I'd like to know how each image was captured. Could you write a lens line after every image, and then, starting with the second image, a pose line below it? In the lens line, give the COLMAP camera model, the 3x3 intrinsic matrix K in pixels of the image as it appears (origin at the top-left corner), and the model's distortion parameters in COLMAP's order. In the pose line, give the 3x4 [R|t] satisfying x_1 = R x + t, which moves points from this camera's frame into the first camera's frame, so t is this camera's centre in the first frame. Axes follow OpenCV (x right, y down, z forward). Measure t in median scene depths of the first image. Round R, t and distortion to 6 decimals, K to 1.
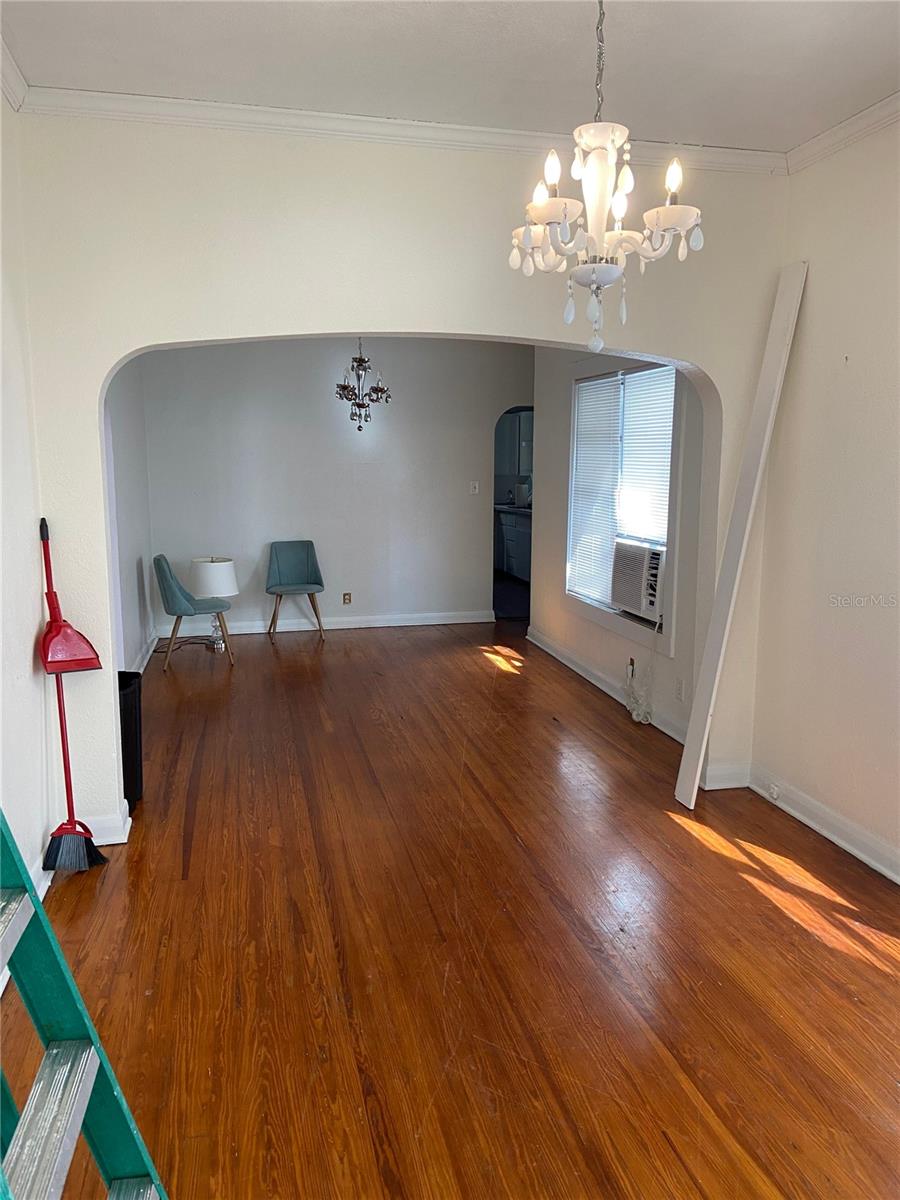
lens RADIAL K [[904.1, 0, 452.2], [0, 904.1, 599.7], [0, 0, 1]] dist [0.098810, -0.111199]
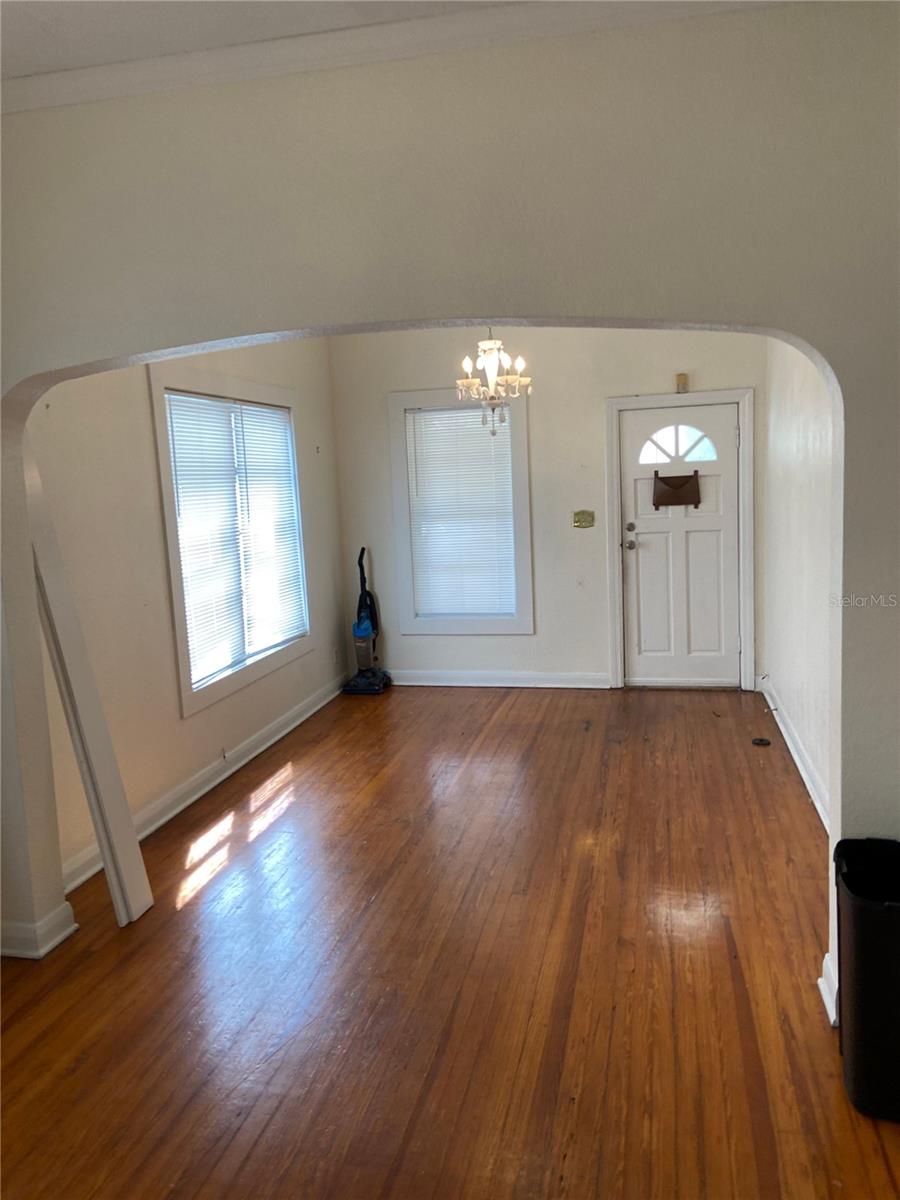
lens RADIAL K [[904.1, 0, 451.9], [0, 904.1, 598.5], [0, 0, 1]] dist [0.098810, -0.111199]
pose [[-0.898995, -0.024330, 0.437283, -0.461143], [0.107073, 0.955946, 0.273317, -0.319666], [-0.424669, 0.292531, -0.856786, 1.913297]]
